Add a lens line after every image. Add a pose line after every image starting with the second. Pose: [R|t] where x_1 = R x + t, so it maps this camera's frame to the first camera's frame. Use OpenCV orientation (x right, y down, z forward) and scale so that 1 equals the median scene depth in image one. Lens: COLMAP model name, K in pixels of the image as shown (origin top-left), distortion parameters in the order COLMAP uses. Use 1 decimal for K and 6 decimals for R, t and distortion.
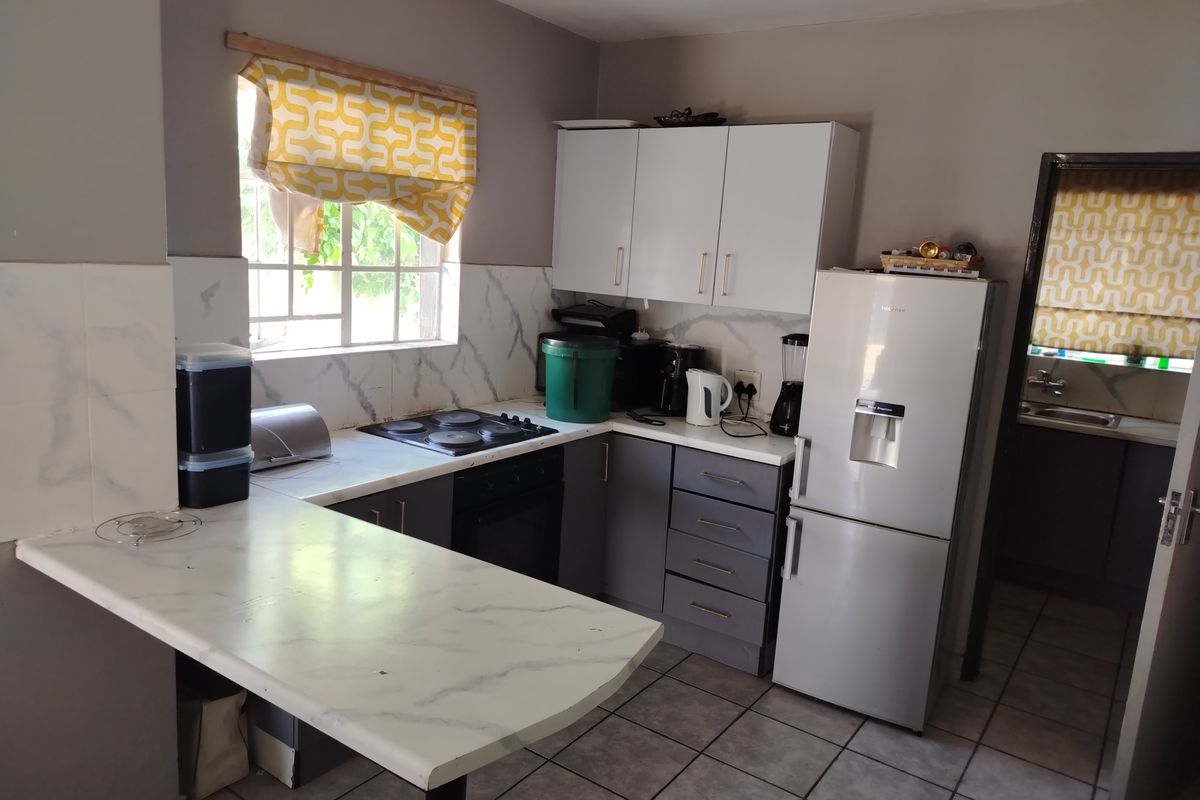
lens RADIAL K [[825.5, 0, 591.4], [0, 825.5, 399.6], [0, 0, 1]] dist [0.047841, -0.050248]
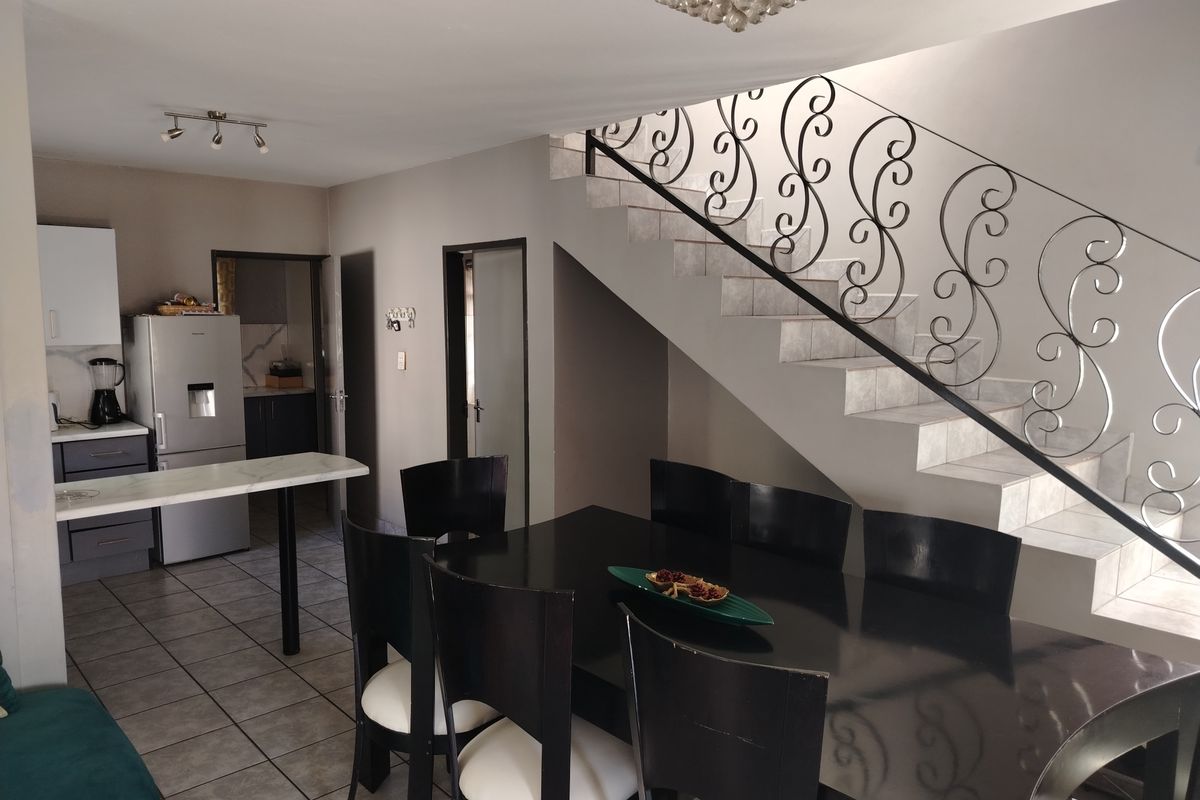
lens RADIAL K [[825.5, 0, 591.4], [0, 825.5, 399.6], [0, 0, 1]] dist [0.047841, -0.050248]
pose [[0.214314, -0.170427, 0.961782, -1.094773], [0.193090, 0.972621, 0.129321, -0.028620], [-0.957489, 0.157995, 0.241354, -0.254094]]
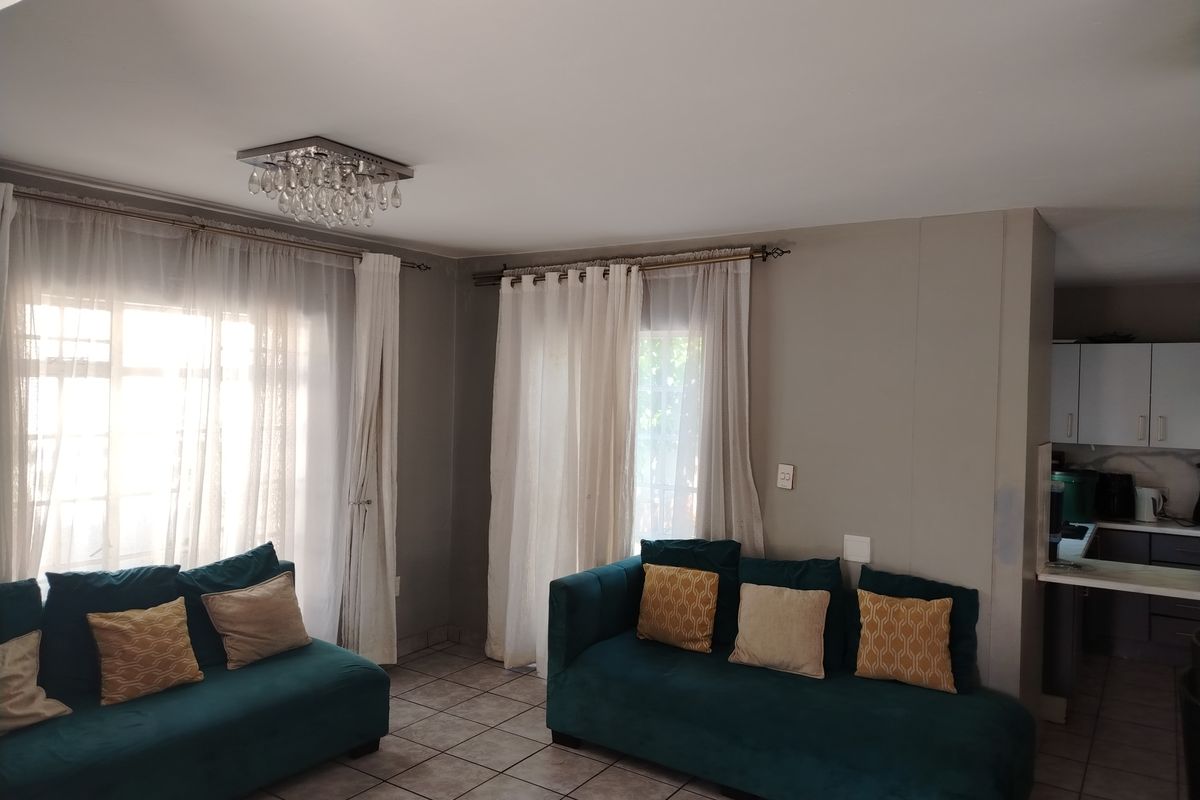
lens RADIAL K [[825.5, 0, 591.4], [0, 825.5, 399.6], [0, 0, 1]] dist [0.047841, -0.050248]
pose [[0.998767, -0.044256, 0.022501, -1.029153], [0.047405, 0.984755, -0.167365, 0.019006], [-0.014751, 0.168225, 0.985638, -0.660158]]
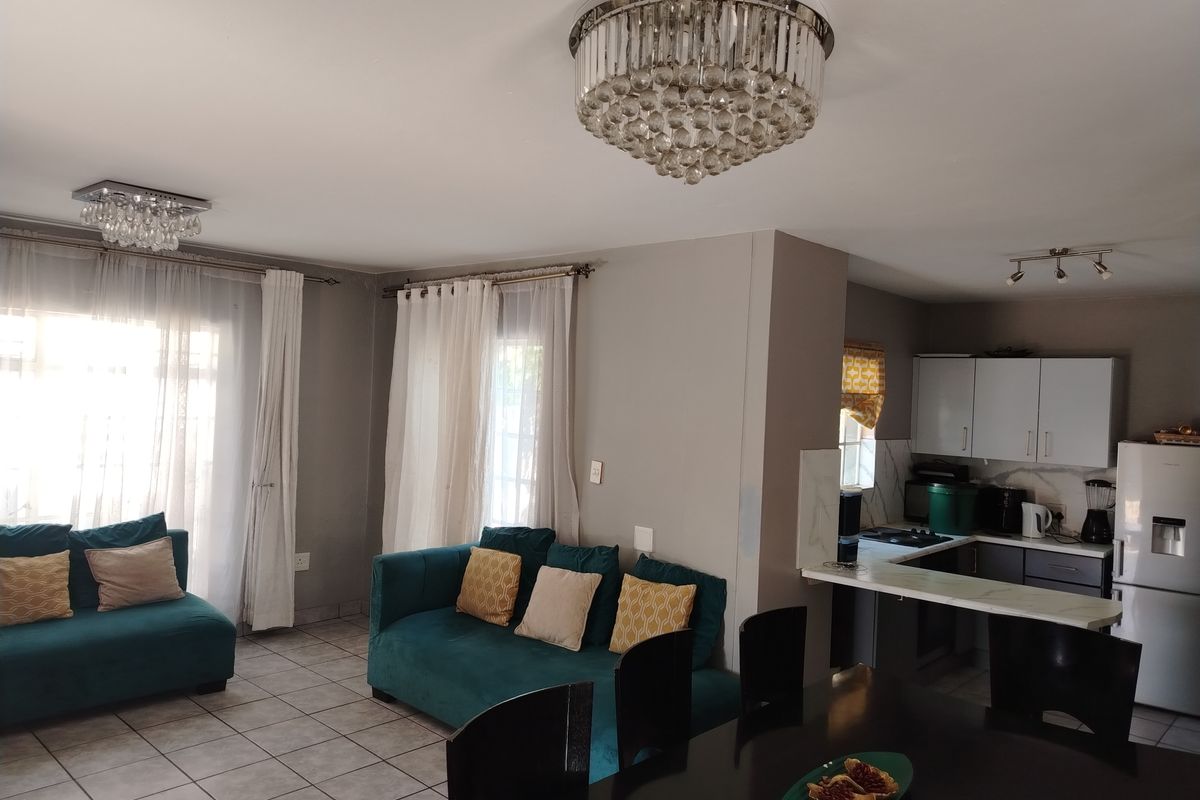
lens RADIAL K [[825.5, 0, 591.4], [0, 825.5, 399.6], [0, 0, 1]] dist [0.047841, -0.050248]
pose [[0.991165, -0.021834, -0.130825, -0.526892], [-0.002861, 0.982609, -0.185663, 0.075019], [0.132604, 0.184397, 0.973866, -0.776237]]
